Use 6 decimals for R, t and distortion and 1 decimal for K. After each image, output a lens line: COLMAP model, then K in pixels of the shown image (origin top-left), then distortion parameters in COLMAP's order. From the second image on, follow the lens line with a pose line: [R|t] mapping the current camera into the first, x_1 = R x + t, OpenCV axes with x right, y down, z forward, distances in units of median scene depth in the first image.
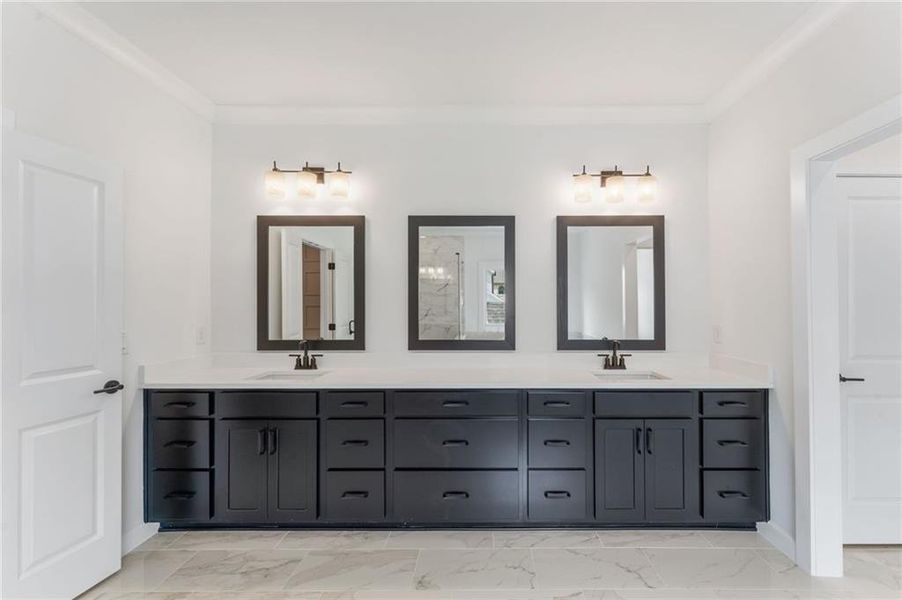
lens RADIAL K [[366.5, 0, 447.7], [0, 366.5, 297.7], [0, 0, 1]] dist [-0.003302, -0.000660]
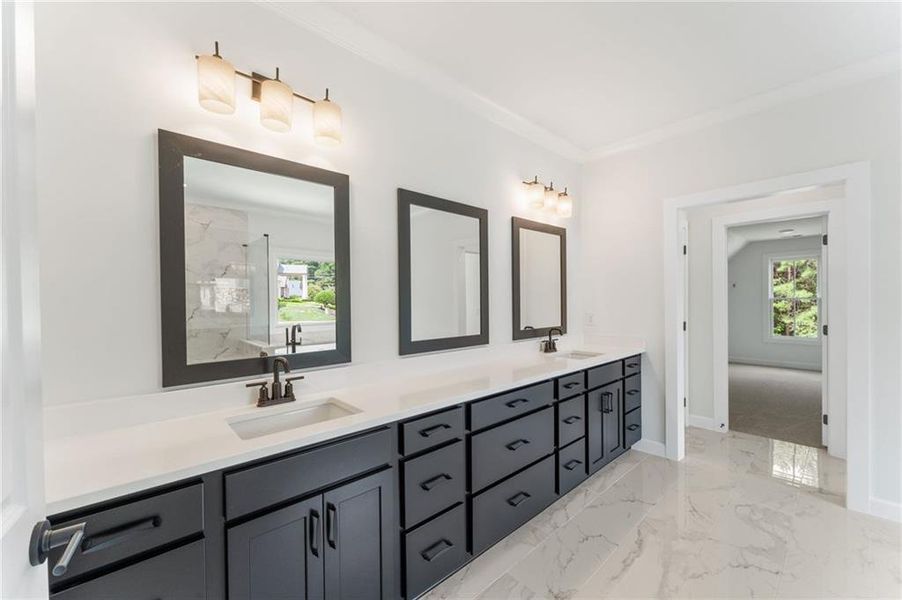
lens RADIAL K [[366.5, 0, 449.7], [0, 366.5, 302.4], [0, 0, 1]] dist [-0.003302, -0.000660]
pose [[0.728359, -0.009329, 0.685132, -0.581437], [-0.002284, 0.999869, 0.016042, 0.012935], [-0.685192, -0.013249, 0.728242, 0.339219]]
